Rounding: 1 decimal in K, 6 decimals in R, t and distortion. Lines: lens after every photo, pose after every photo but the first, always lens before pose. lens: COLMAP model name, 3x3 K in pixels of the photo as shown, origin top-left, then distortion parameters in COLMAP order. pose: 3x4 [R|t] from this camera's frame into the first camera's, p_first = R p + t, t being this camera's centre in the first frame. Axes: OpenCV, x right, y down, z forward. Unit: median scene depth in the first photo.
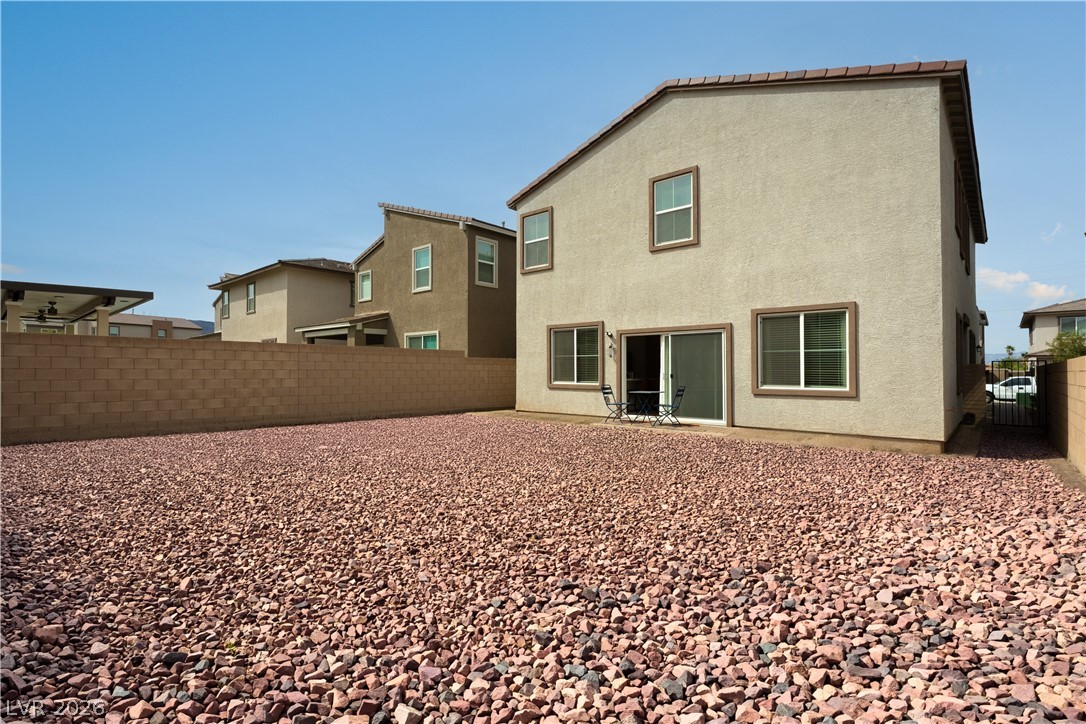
lens RADIAL K [[509.9, 0, 543.0], [0, 509.9, 362.0], [0, 0, 1]] dist [-0.001710, -0.000103]
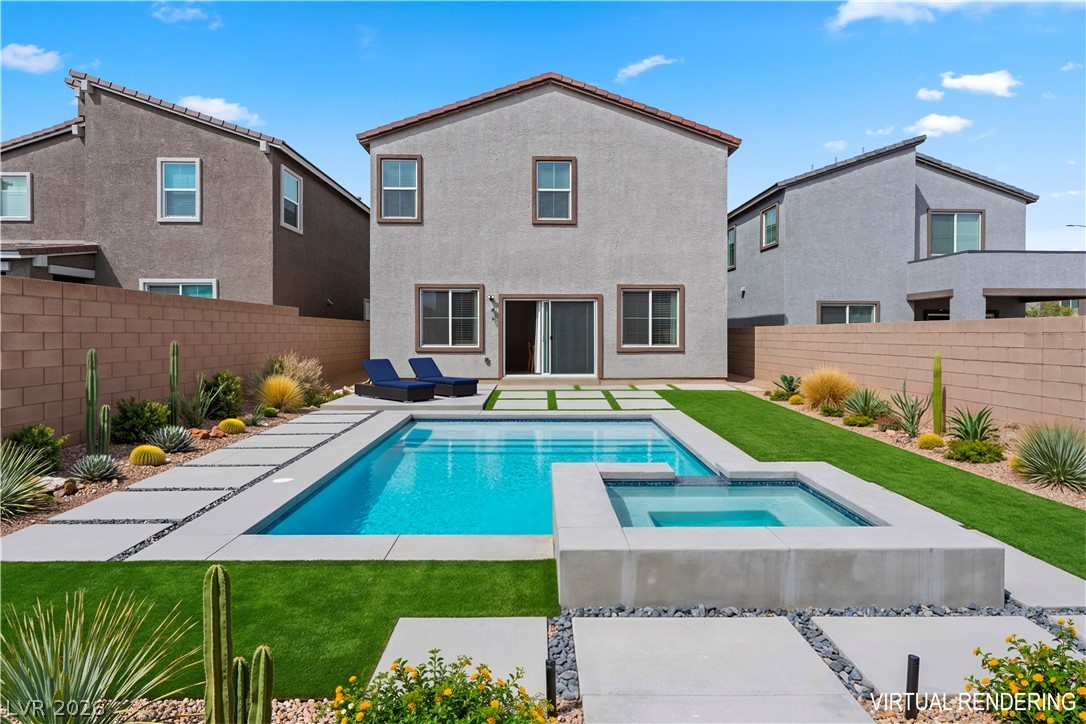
lens RADIAL K [[415.2, 0, 542.5], [0, 415.2, 332.2], [0, 0, 1]] dist [0.001232, 0.000098]
pose [[0.734790, 0.000771, 0.678294, -0.365132], [-0.010896, 0.999884, 0.010667, 0.004983], [-0.678207, -0.015229, 0.734713, 0.321933]]
